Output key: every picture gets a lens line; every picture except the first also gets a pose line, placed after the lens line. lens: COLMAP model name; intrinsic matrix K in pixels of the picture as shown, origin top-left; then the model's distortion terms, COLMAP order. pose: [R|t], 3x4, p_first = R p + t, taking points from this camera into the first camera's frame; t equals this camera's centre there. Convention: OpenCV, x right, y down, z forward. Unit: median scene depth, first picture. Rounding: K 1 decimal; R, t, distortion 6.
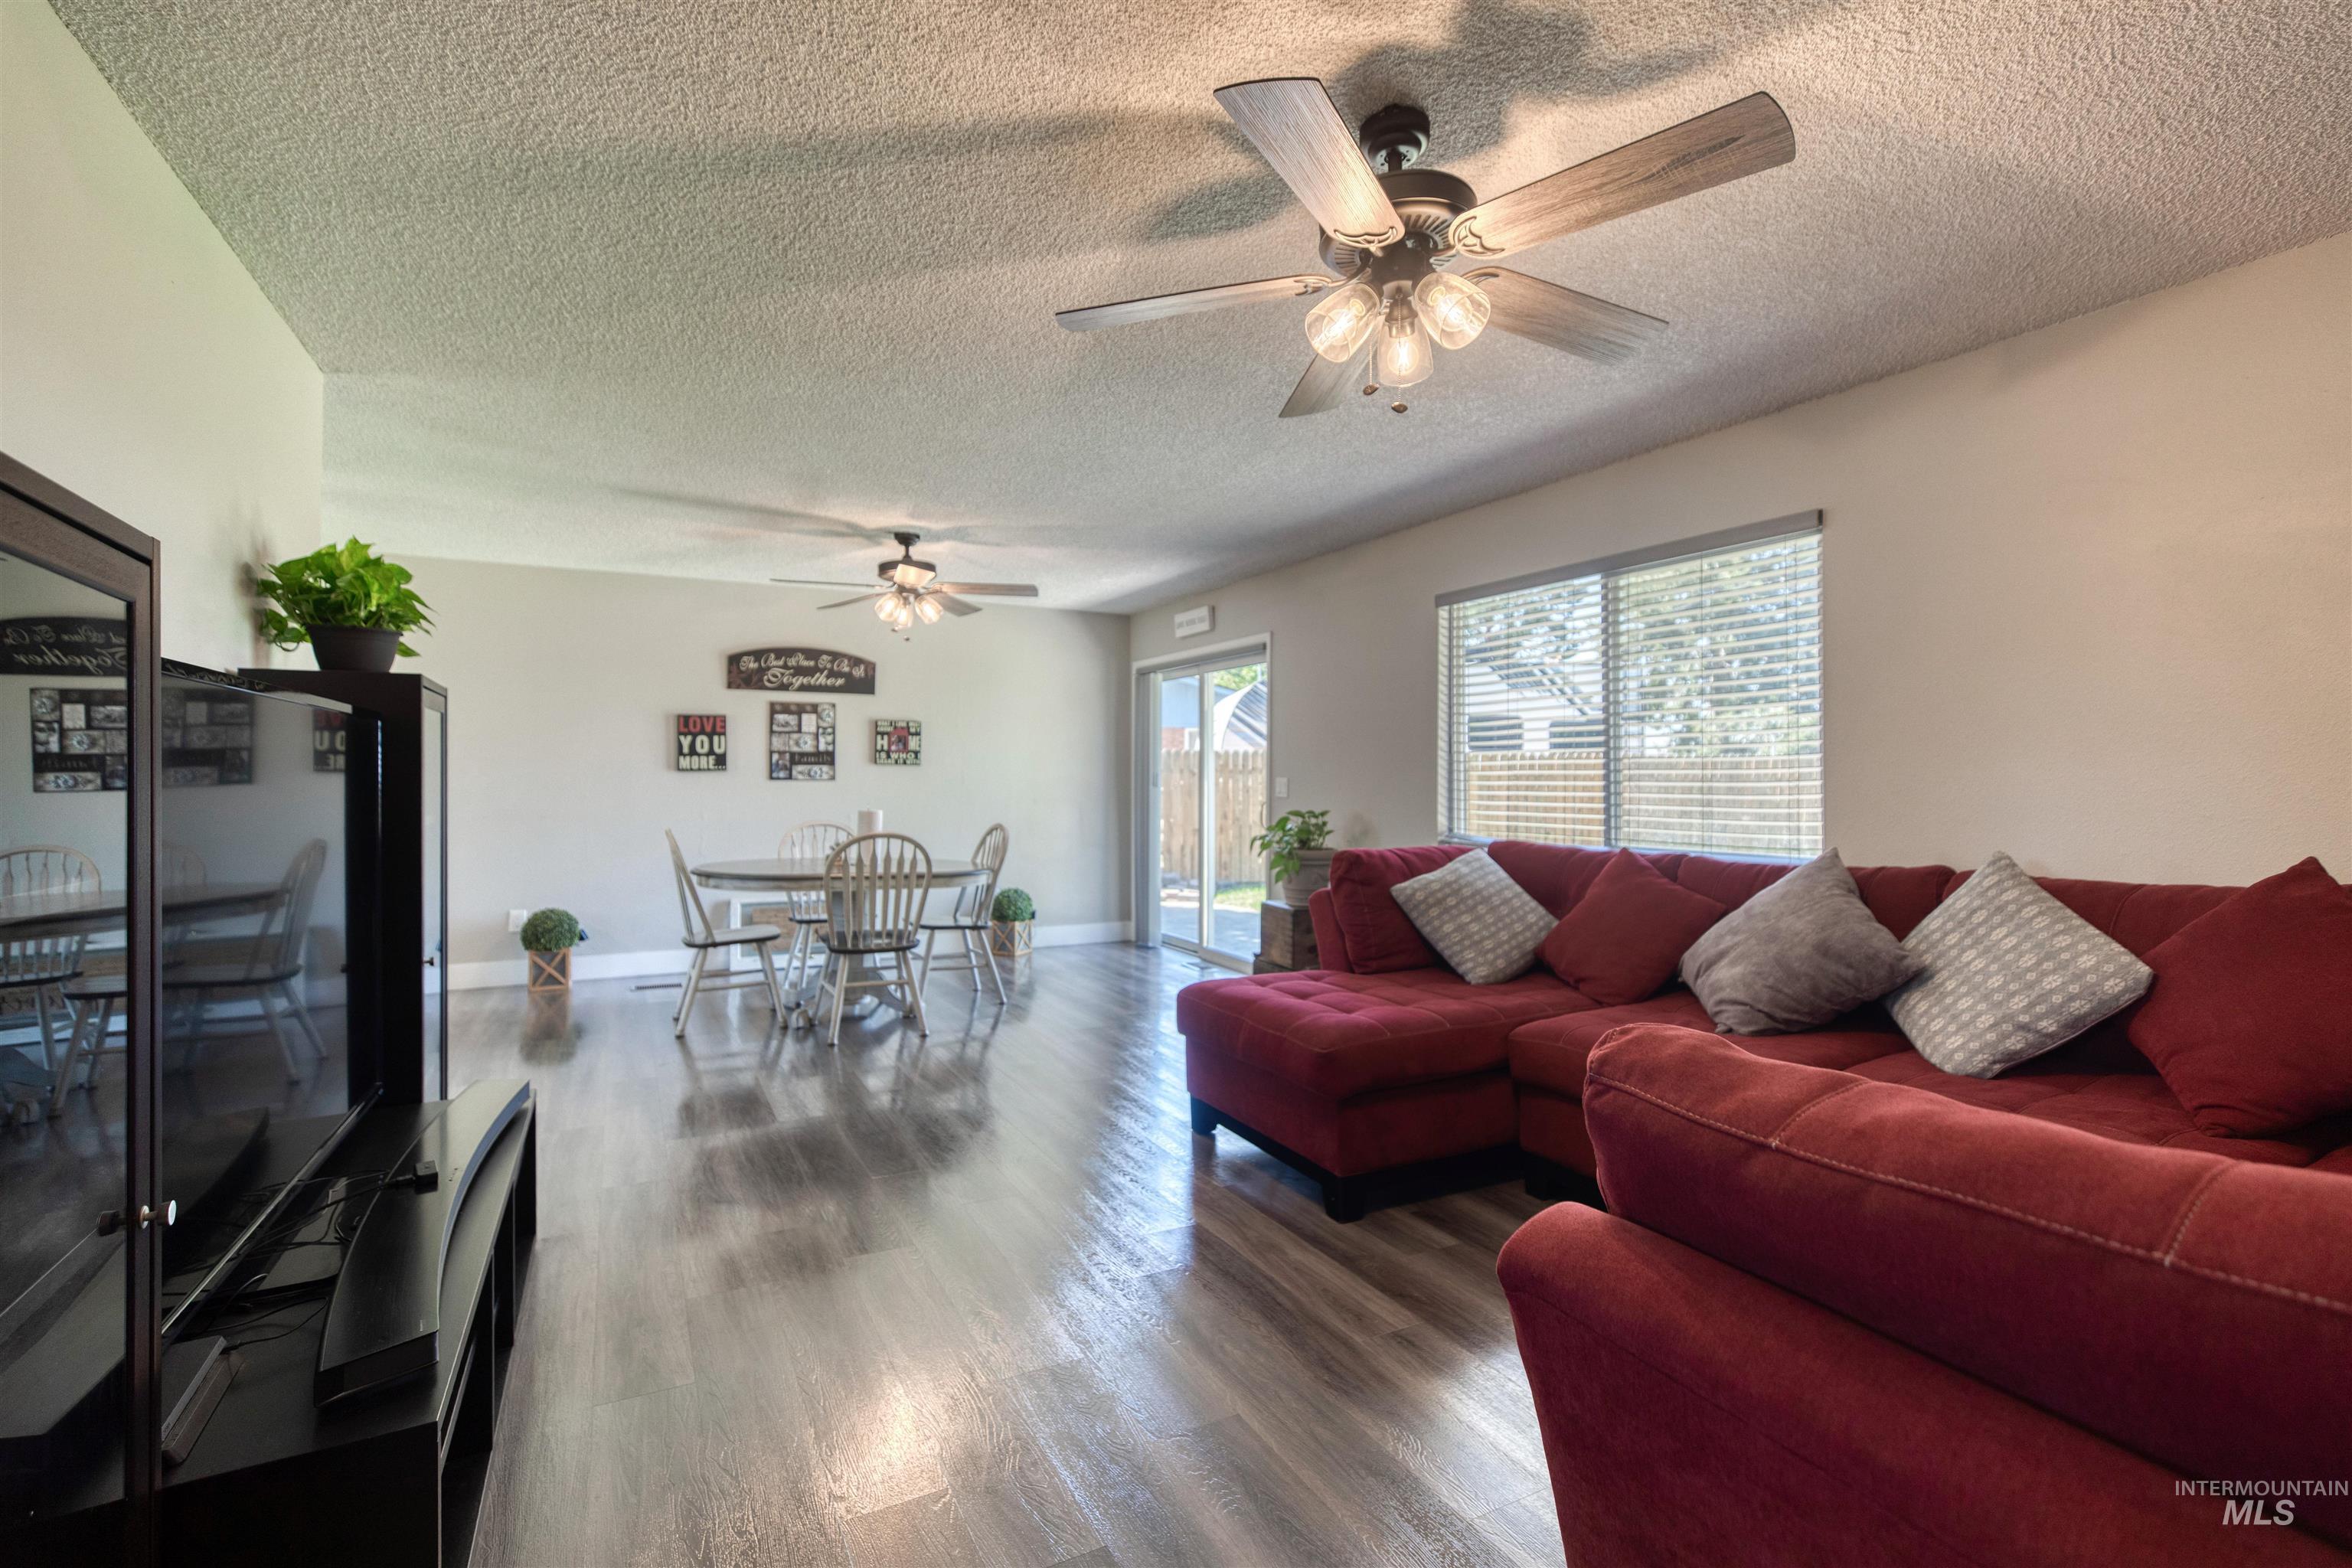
lens RADIAL K [[1030.1, 0, 1177.5], [0, 1030.1, 779.5], [0, 0, 1]] dist [0.001367, 0.000216]
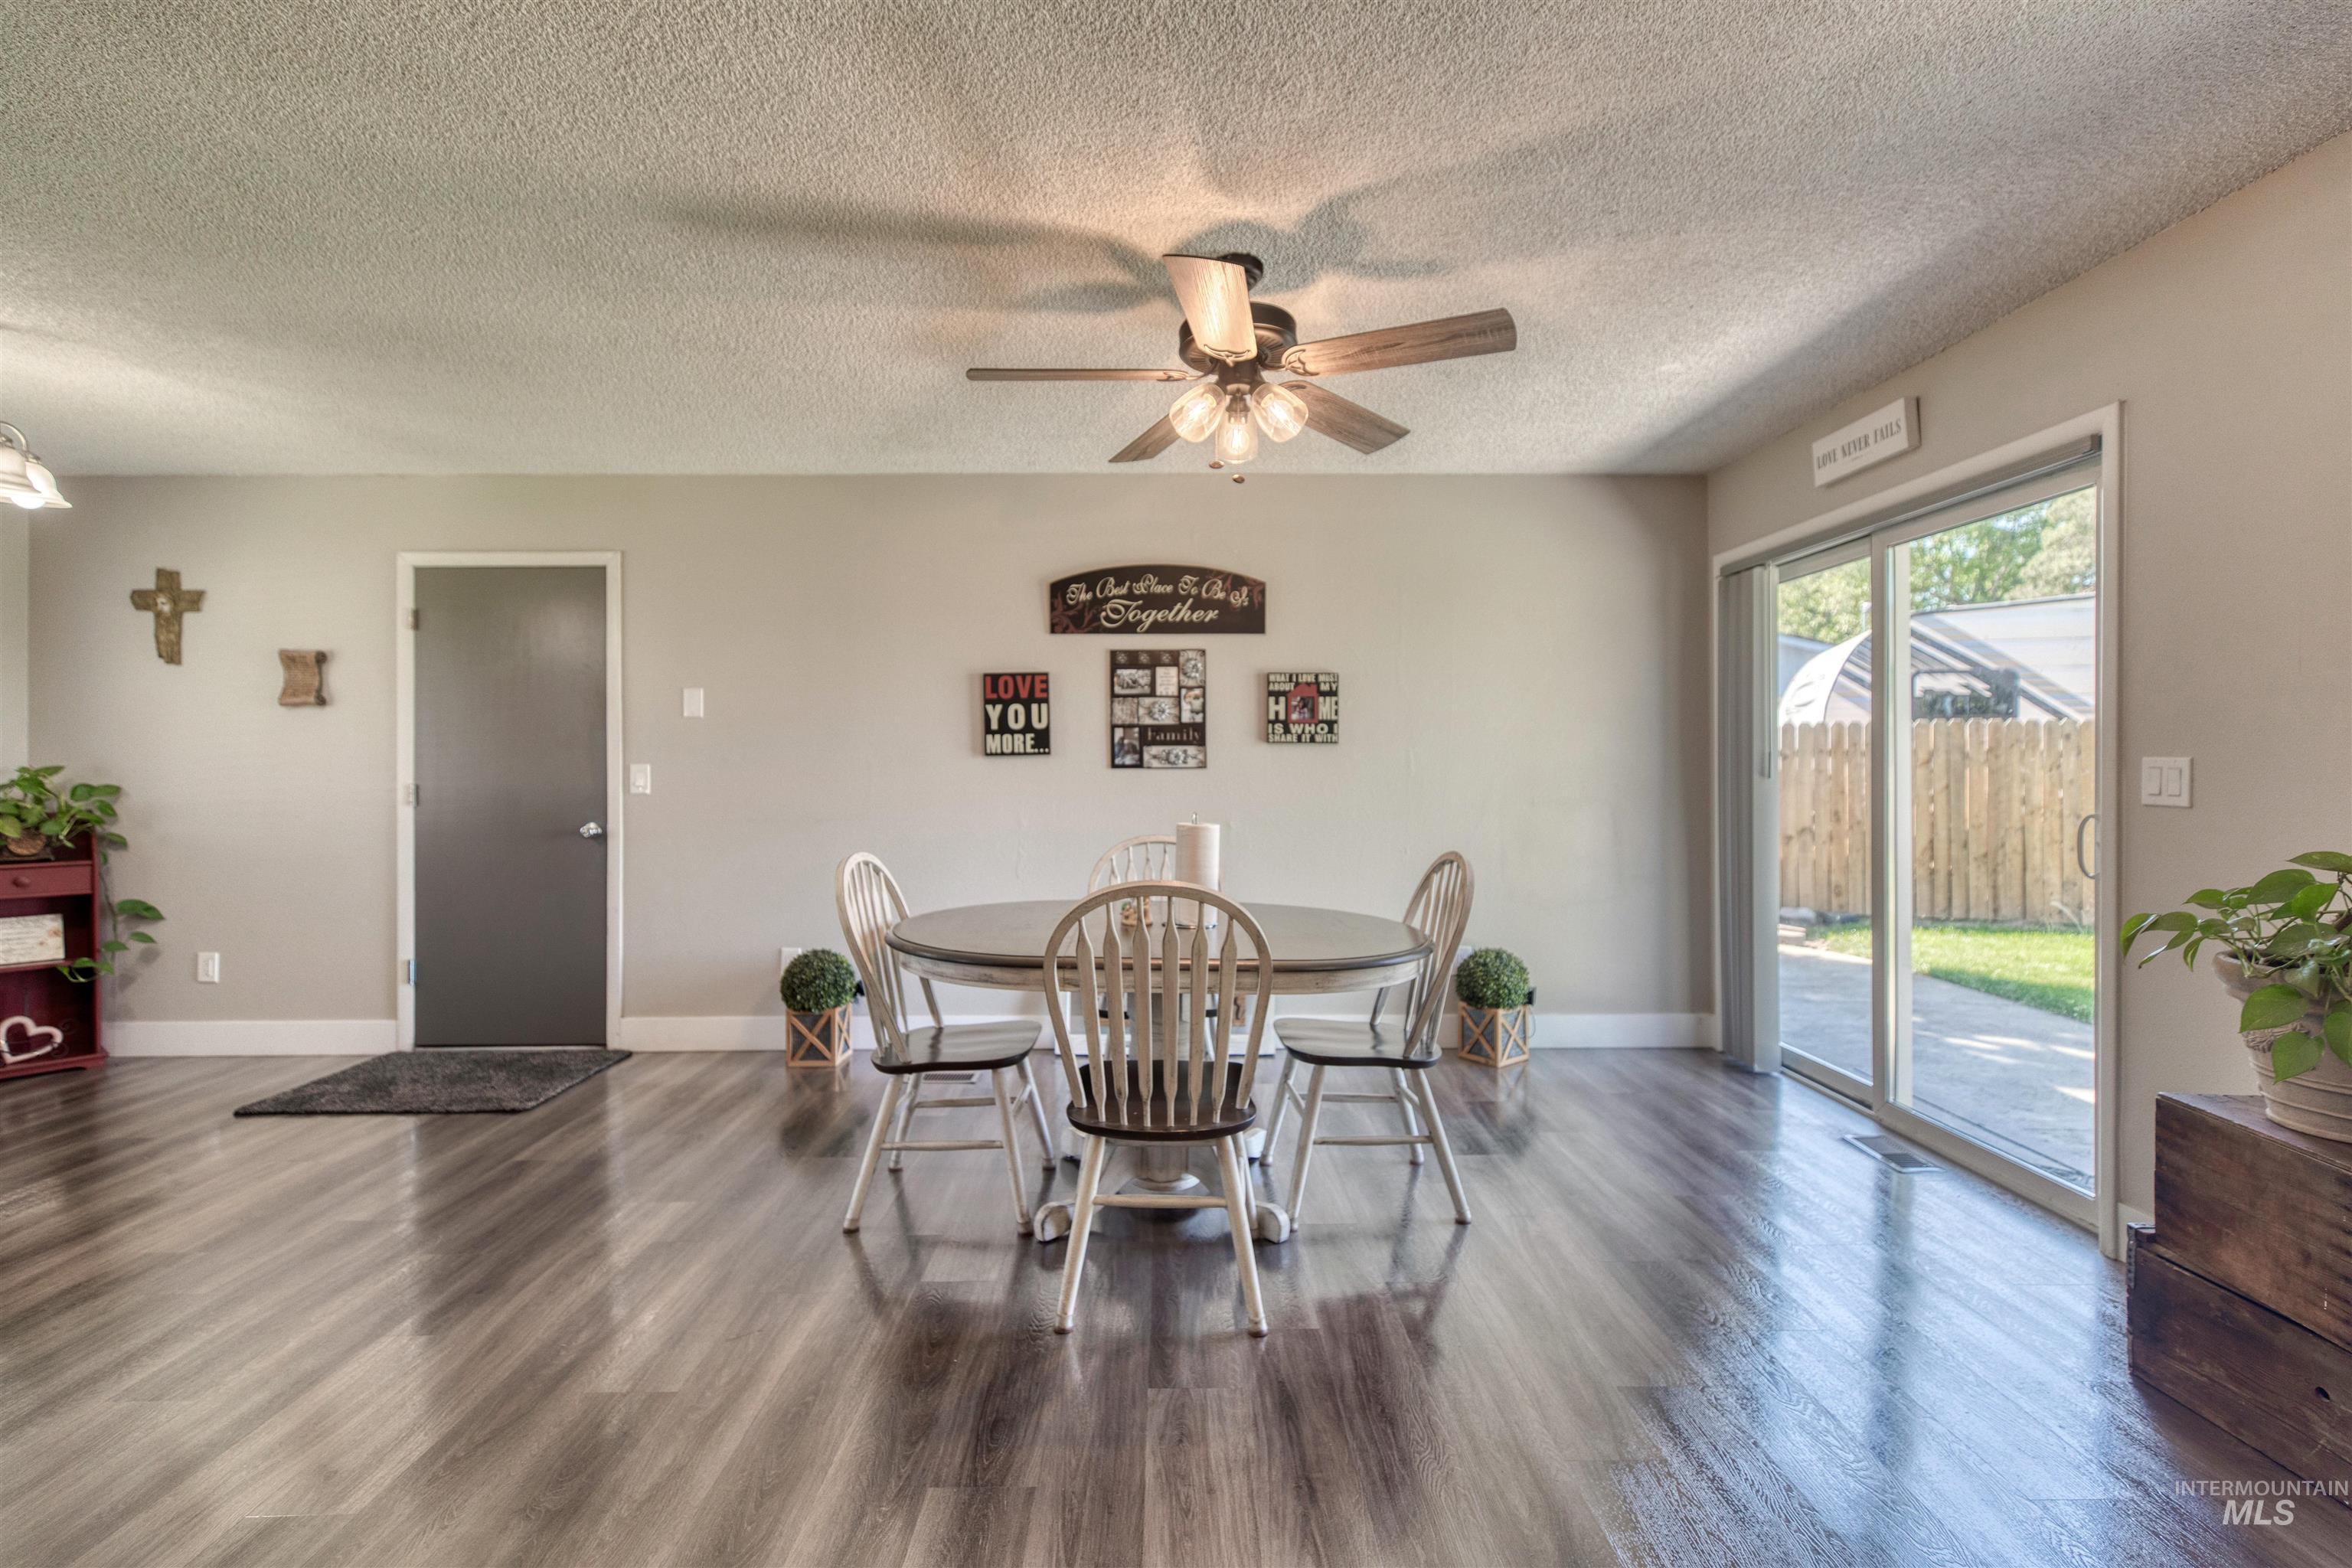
lens RADIAL K [[1058.3, 0, 1167.5], [0, 1058.3, 762.6], [0, 0, 1]] dist [0.001825, 0.000275]
pose [[0.884407, -0.007085, -0.466663, -0.044802], [0.005659, 0.999974, -0.004457, 0.000058], [0.466683, 0.001301, 0.884424, 0.409478]]
